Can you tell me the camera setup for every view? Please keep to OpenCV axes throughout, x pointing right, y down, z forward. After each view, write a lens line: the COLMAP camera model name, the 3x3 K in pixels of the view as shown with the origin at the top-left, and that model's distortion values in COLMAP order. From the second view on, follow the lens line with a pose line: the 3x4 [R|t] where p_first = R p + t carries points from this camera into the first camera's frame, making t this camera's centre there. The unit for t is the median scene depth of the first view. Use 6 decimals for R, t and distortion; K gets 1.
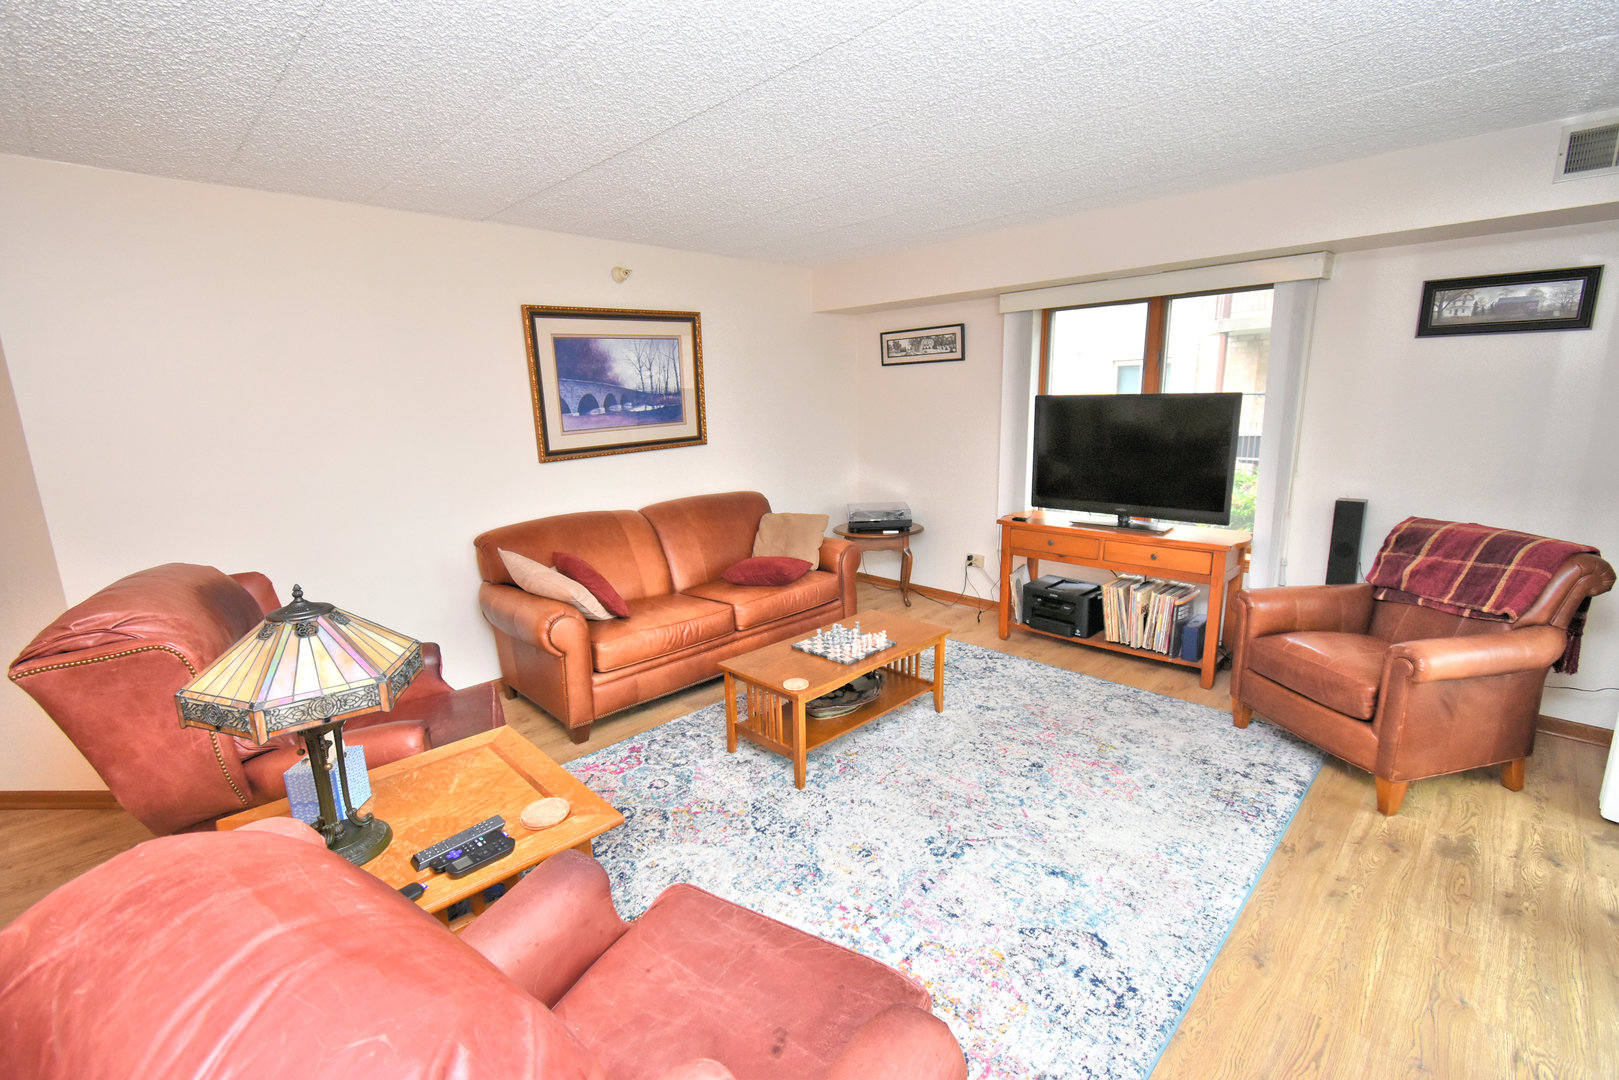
lens RADIAL K [[715.9, 0, 810.4], [0, 715.9, 544.1], [0, 0, 1]] dist [0.011400, -0.005911]
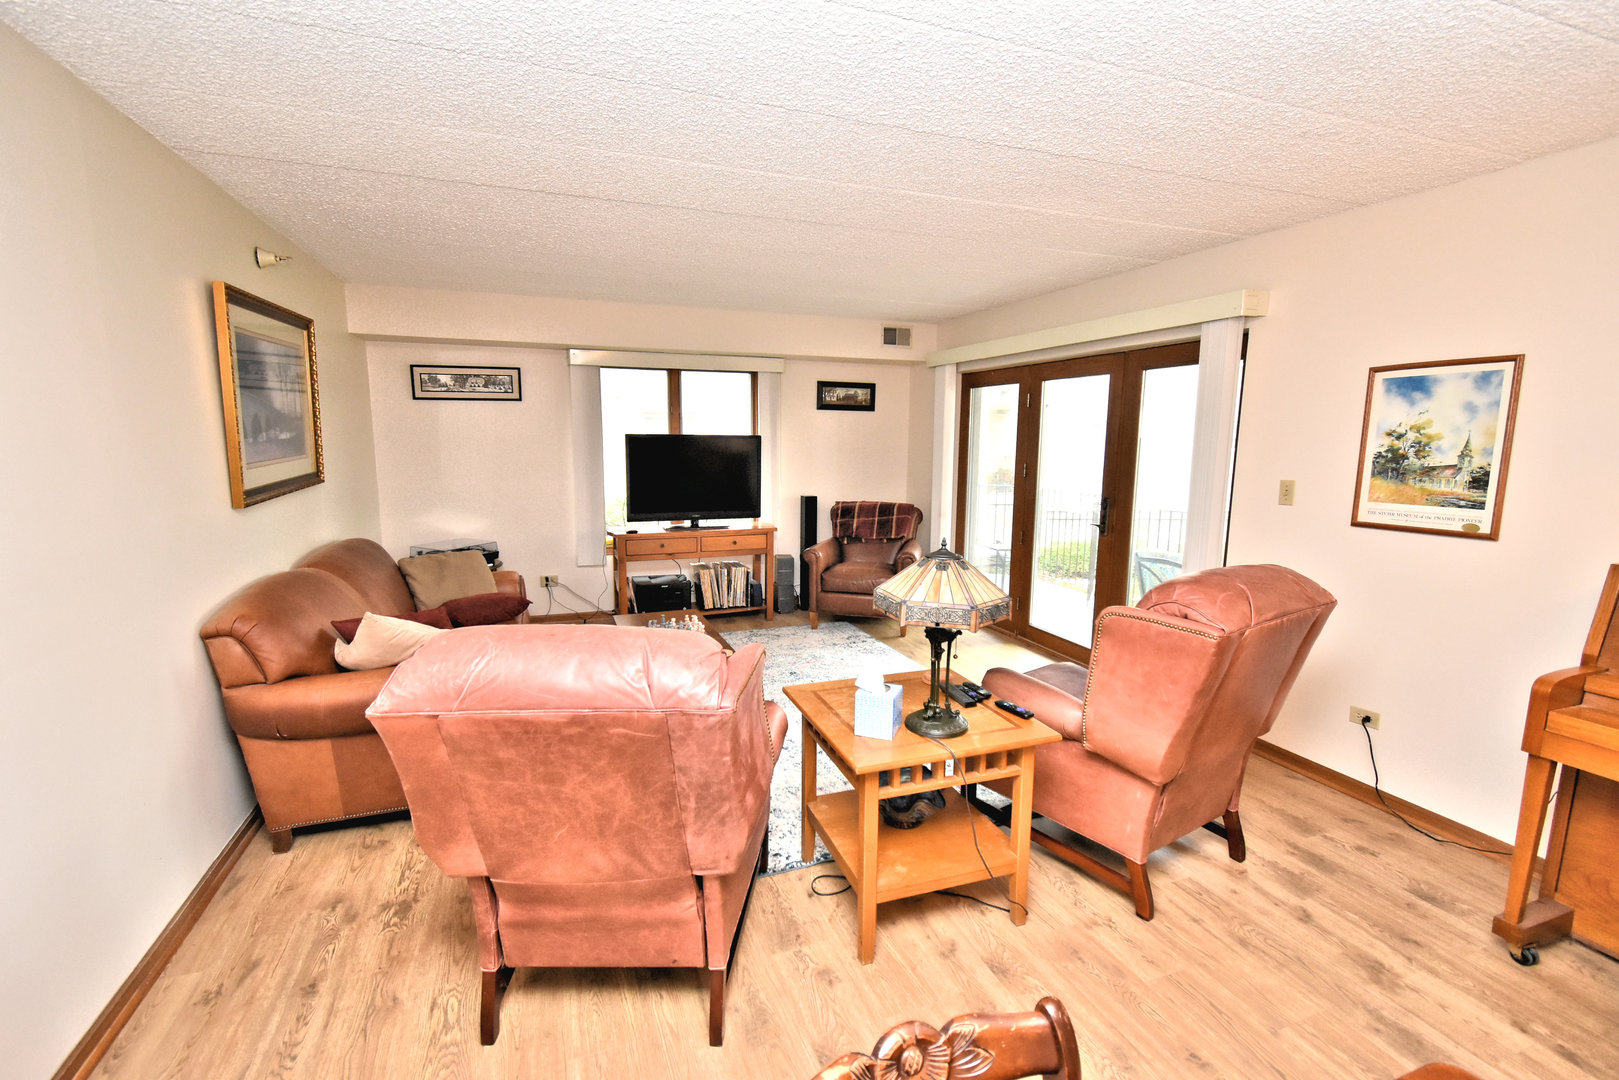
lens RADIAL K [[715.9, 0, 810.4], [0, 715.9, 544.1], [0, 0, 1]] dist [0.011400, -0.005911]
pose [[0.415138, -0.109813, 0.903107, -0.826698], [0.170667, 0.984465, 0.041254, -0.013984], [-0.893607, 0.137004, 0.427430, 0.222052]]
